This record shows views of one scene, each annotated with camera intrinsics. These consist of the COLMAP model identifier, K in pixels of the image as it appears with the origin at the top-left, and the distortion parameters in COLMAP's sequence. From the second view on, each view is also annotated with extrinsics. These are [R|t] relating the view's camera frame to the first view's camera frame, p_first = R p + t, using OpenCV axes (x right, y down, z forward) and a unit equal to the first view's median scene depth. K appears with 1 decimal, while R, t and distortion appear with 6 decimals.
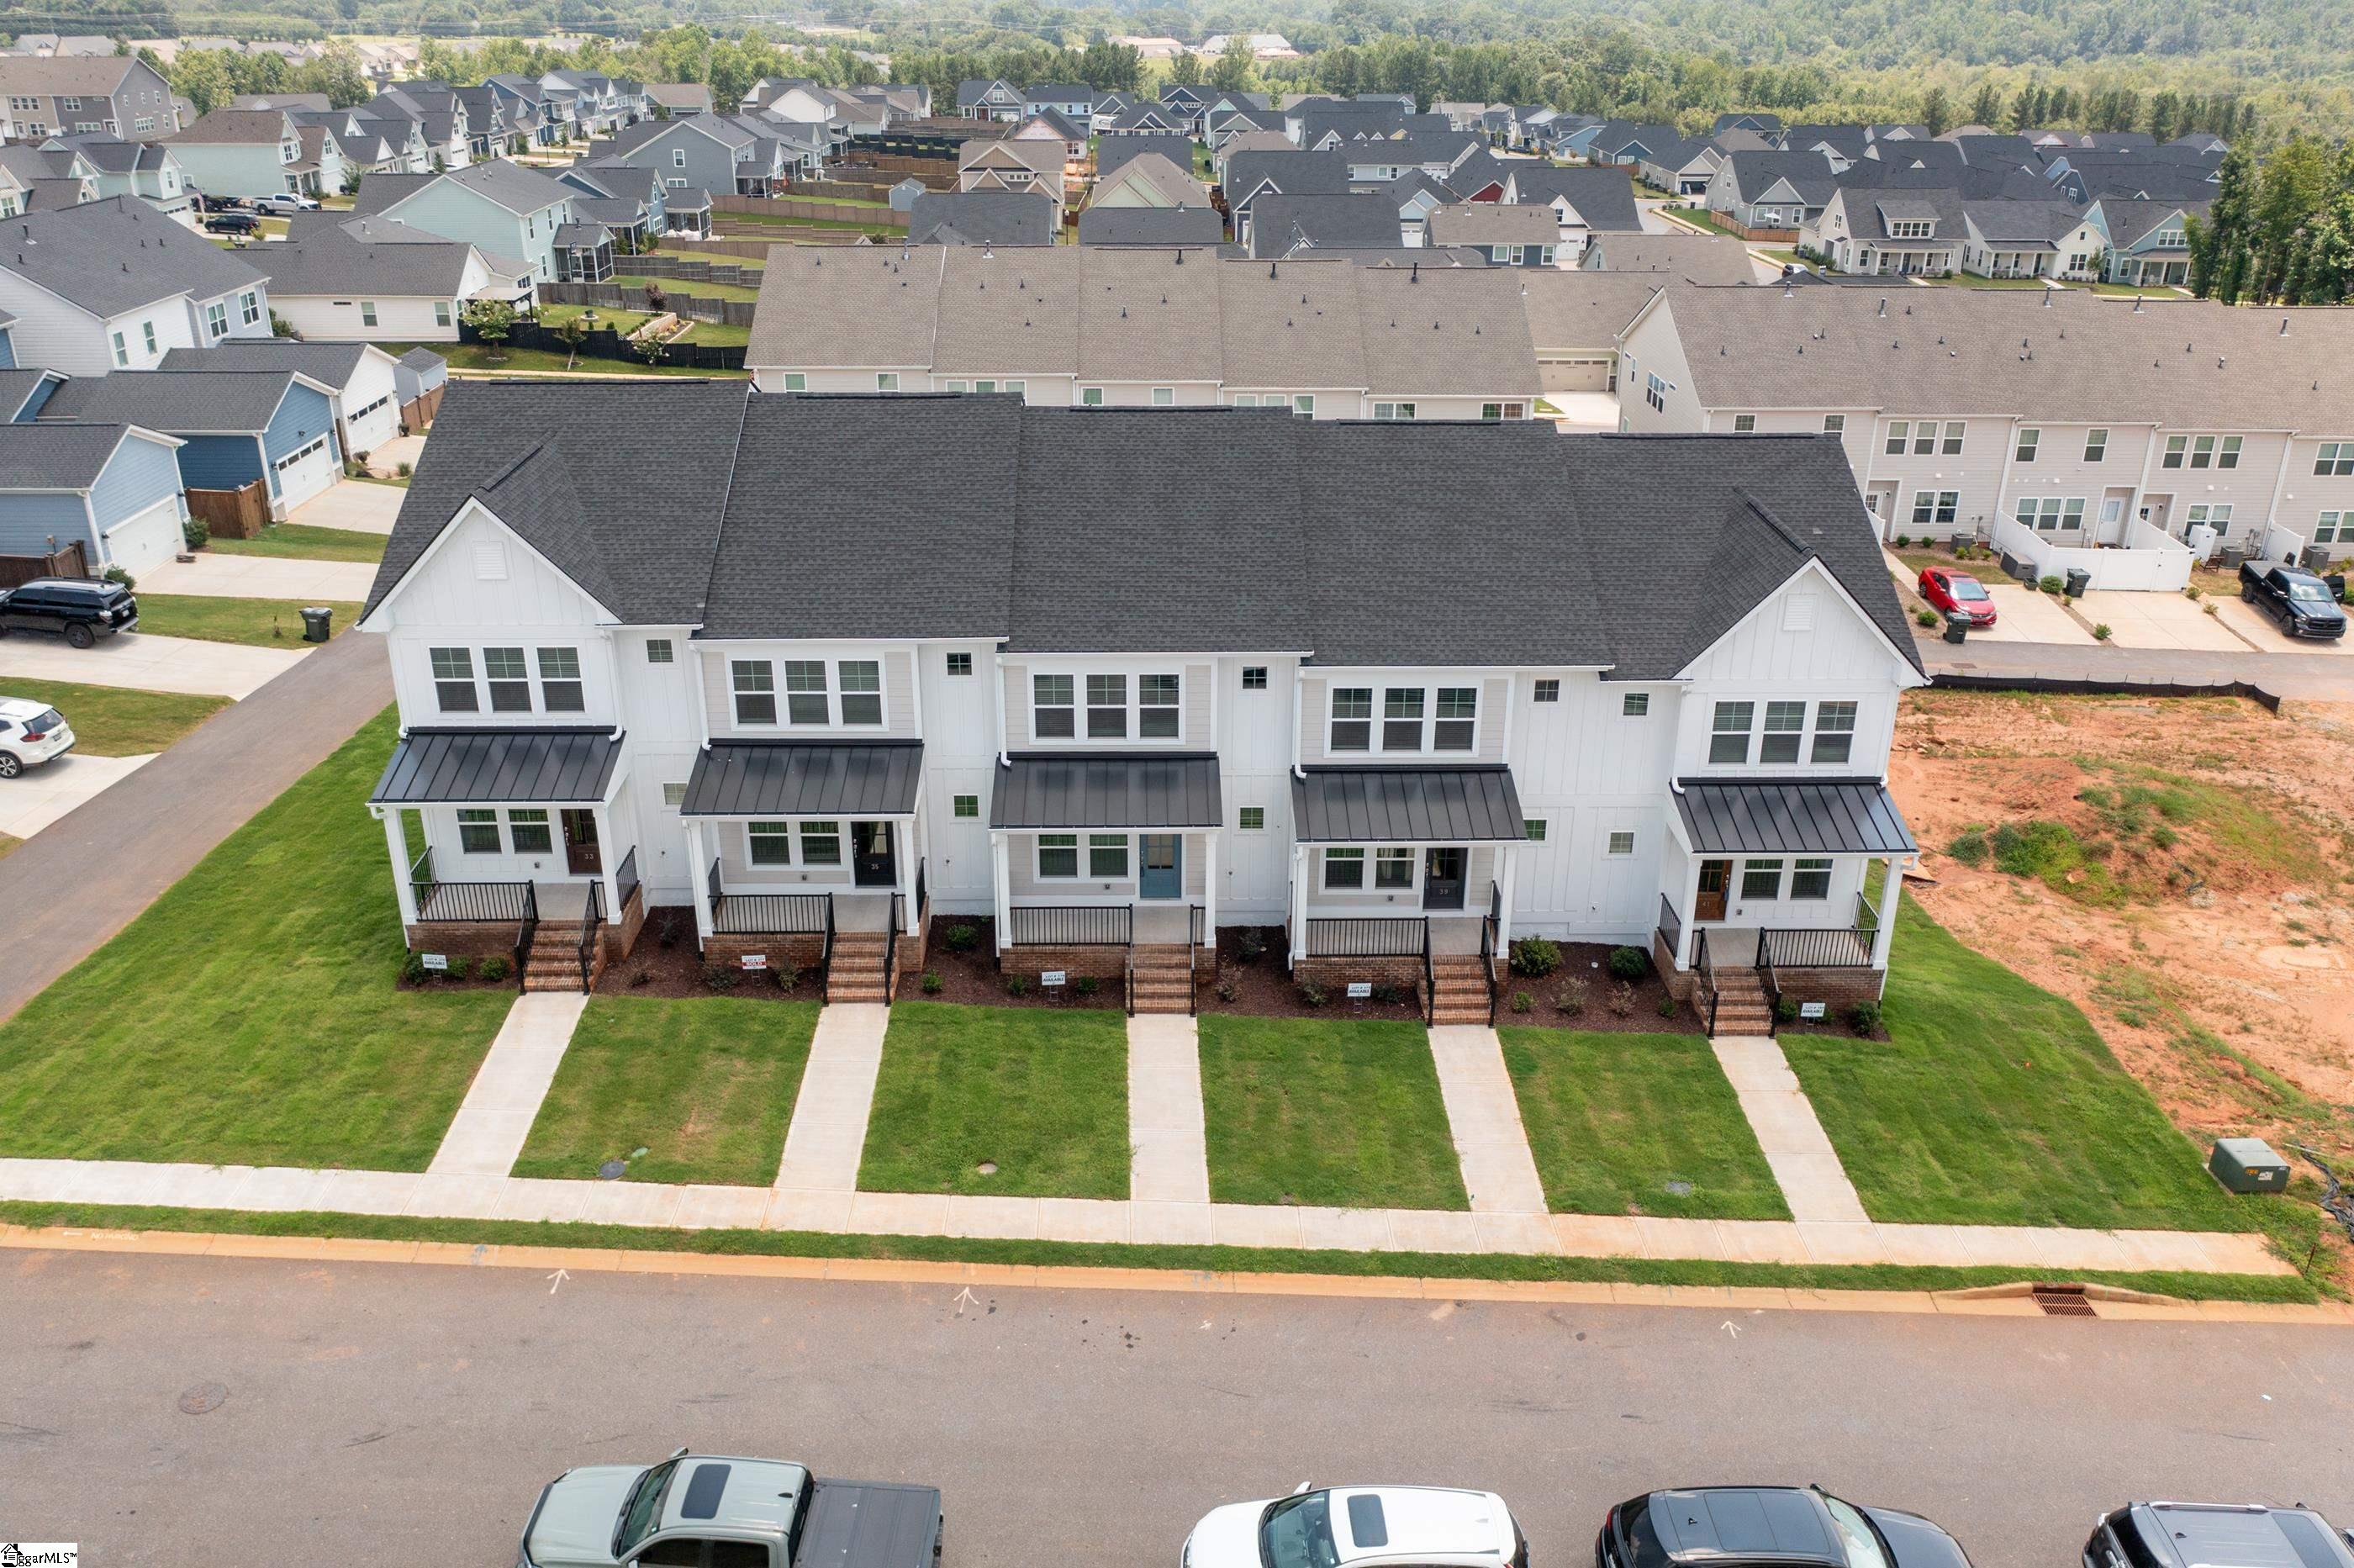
lens RADIAL K [[1784.6, 0, 1180.2], [0, 1784.6, 936.1], [0, 0, 1]] dist [-0.006650, 0.000795]
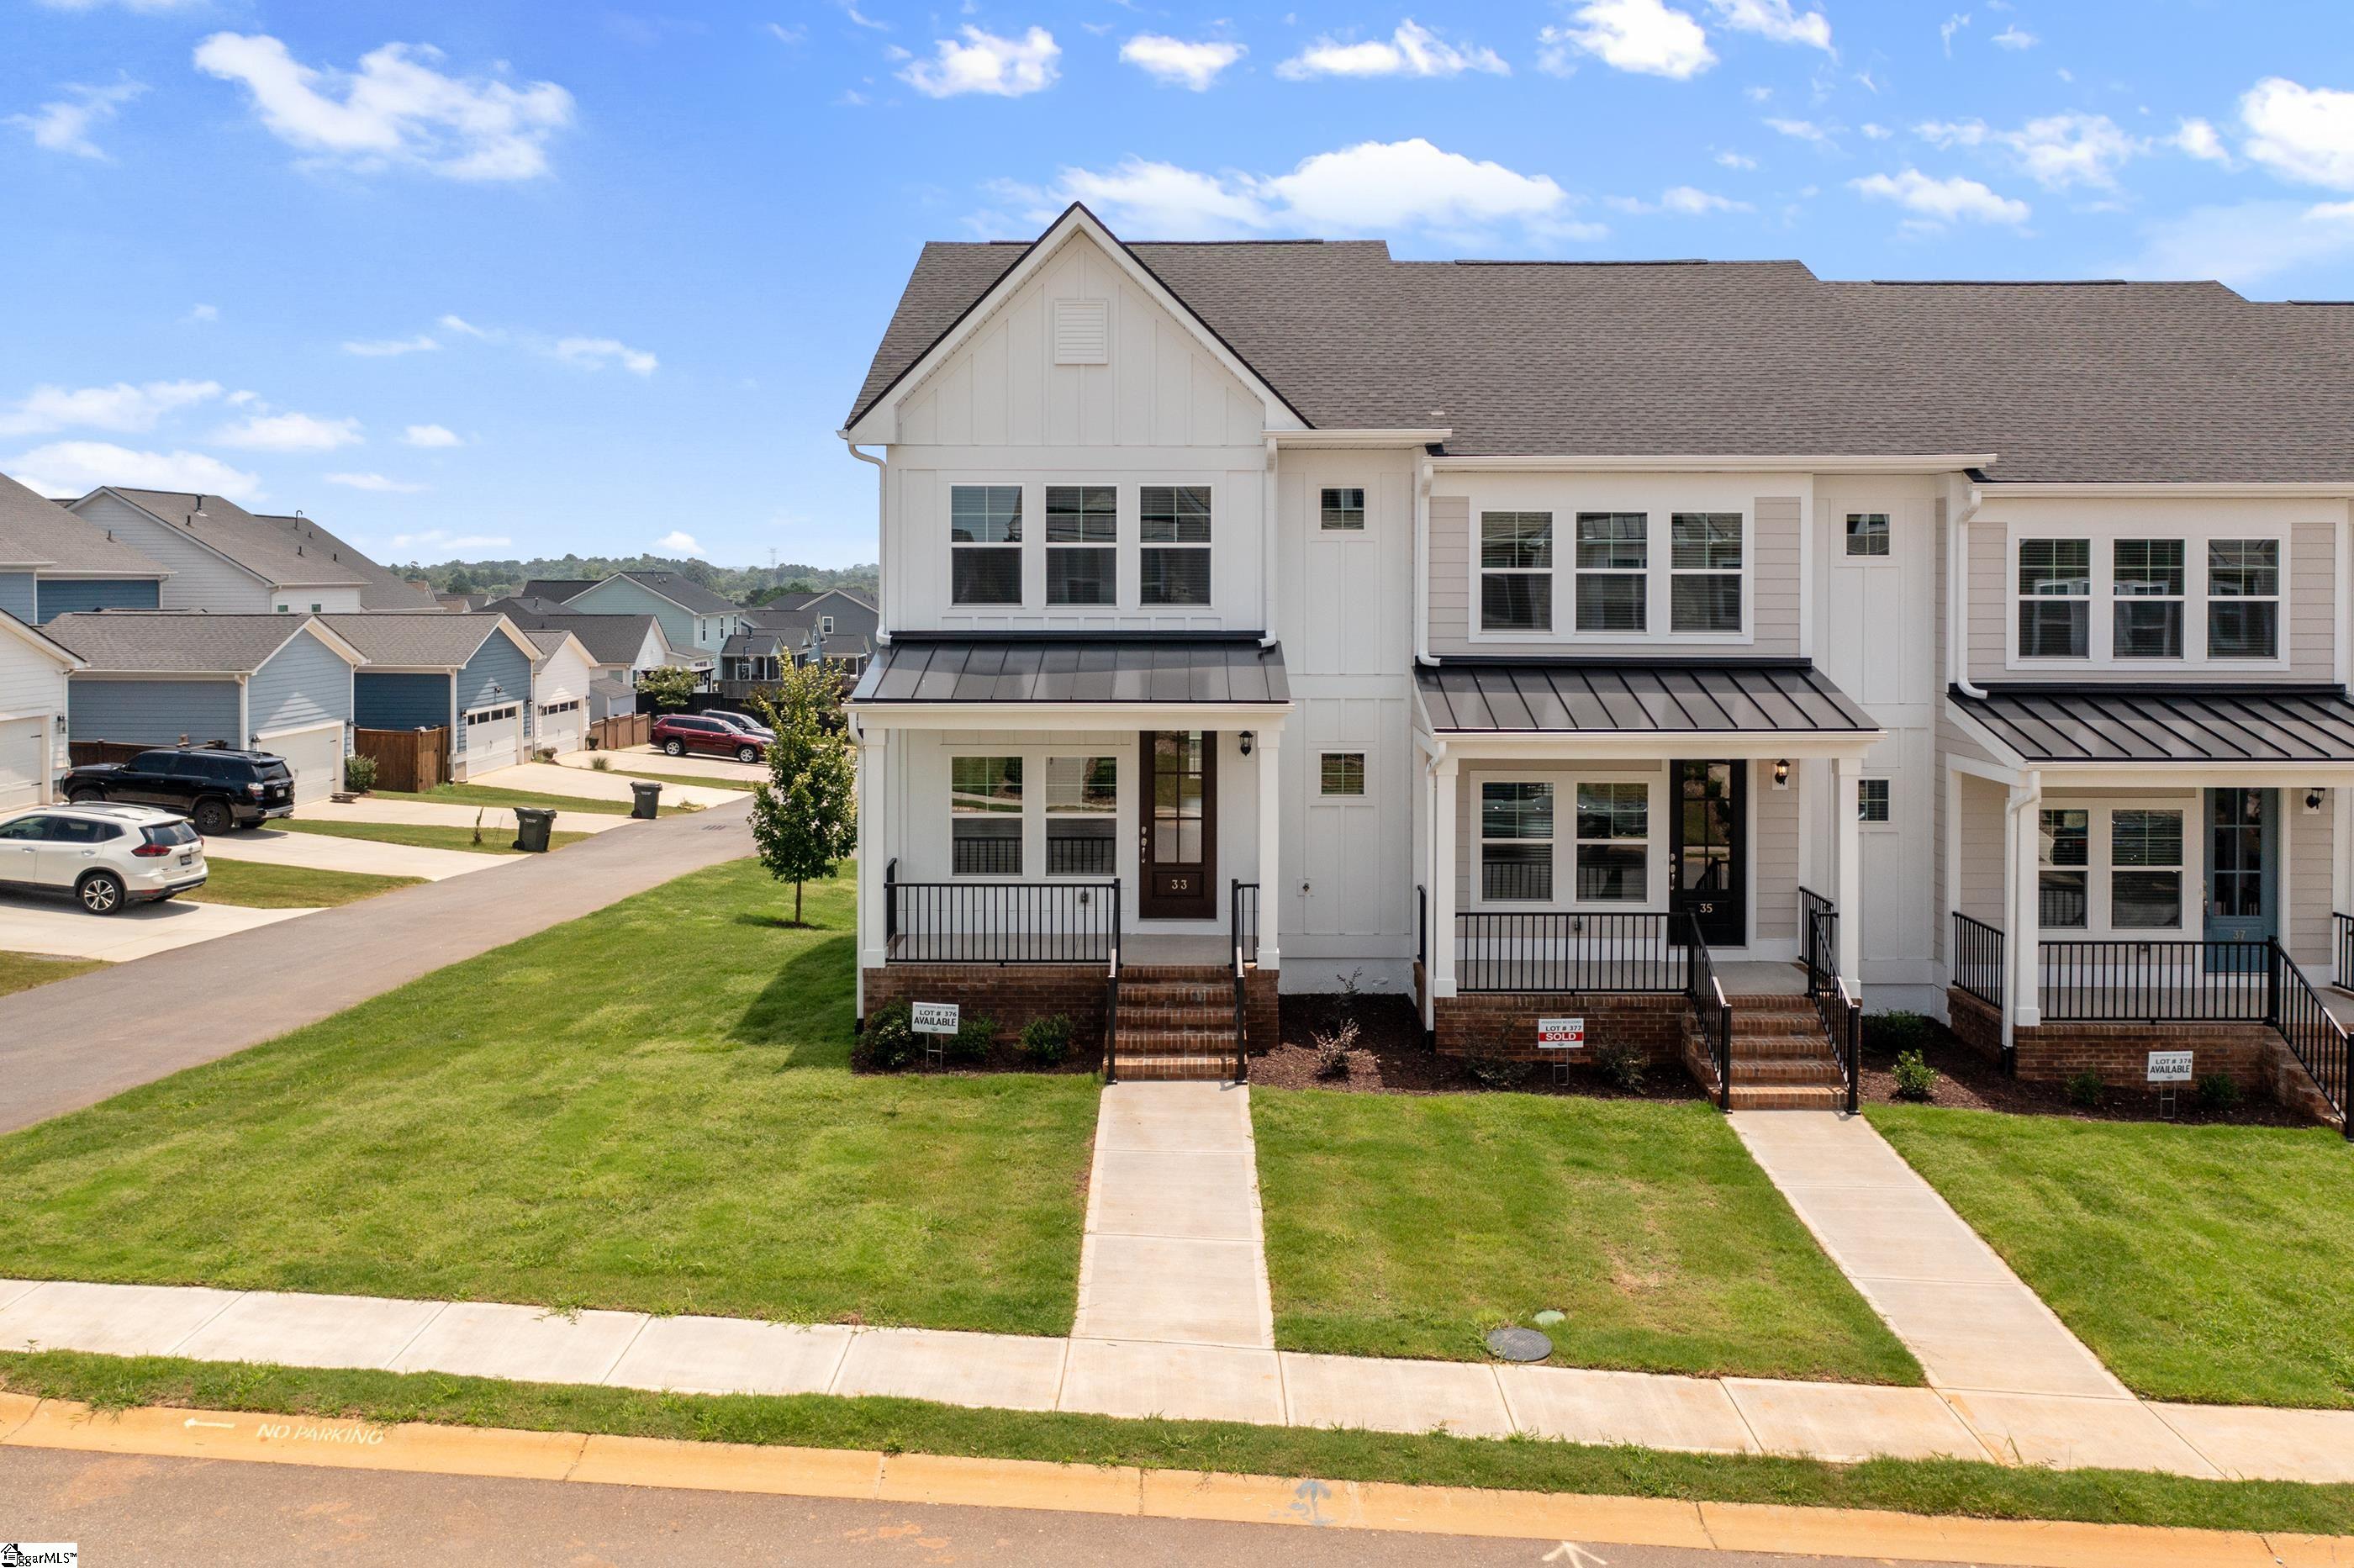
lens RADIAL K [[1903.3, 0, 1177.0], [0, 1903.3, 784.0], [0, 0, 1]] dist [-0.008897, -0.000934]
pose [[0.999614, -0.000172, -0.027774, -0.333940], [-0.010464, 0.923976, -0.382308, 0.156070], [0.025728, 0.382451, 0.923617, 0.481289]]
